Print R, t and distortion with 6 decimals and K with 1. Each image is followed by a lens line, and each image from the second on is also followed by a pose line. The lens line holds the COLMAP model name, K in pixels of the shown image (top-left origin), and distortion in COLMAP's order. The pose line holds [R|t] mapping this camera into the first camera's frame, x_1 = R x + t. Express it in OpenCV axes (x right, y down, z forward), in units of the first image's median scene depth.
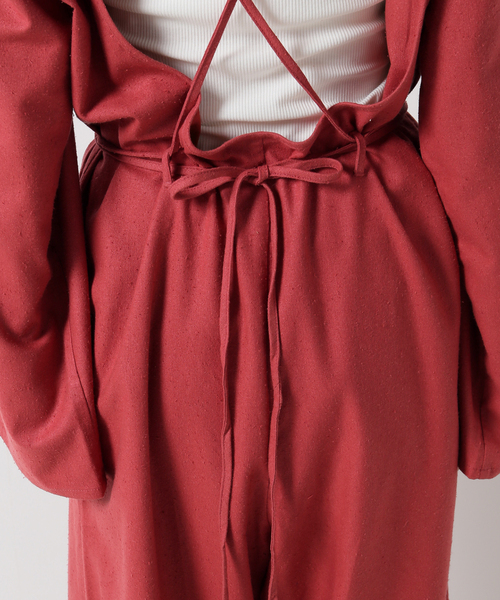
lens RADIAL K [[1353.7, 0, 245.7], [0, 1353.7, 300.1], [0, 0, 1]] dist [0.048057, 0.000000]
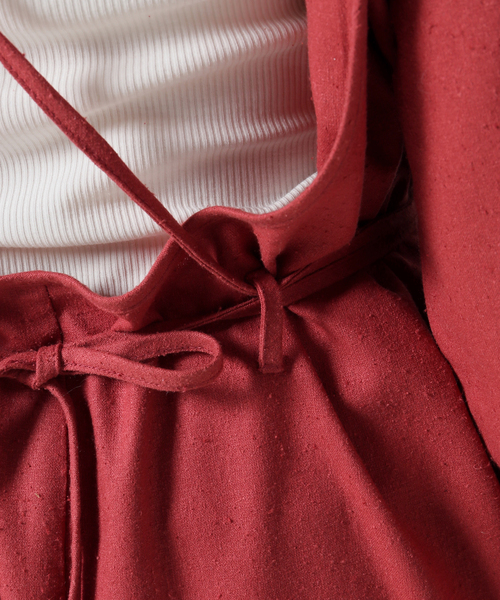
lens RADIAL K [[1518.8, 0, 253.2], [0, 1518.8, 304.3], [0, 0, 1]] dist [0.236887, 0.000000]
pose [[0.977443, 0.019413, -0.210304, 0.180504], [-0.028828, 0.998710, -0.041792, -0.092830], [0.209222, 0.046912, 0.976742, 0.518657]]
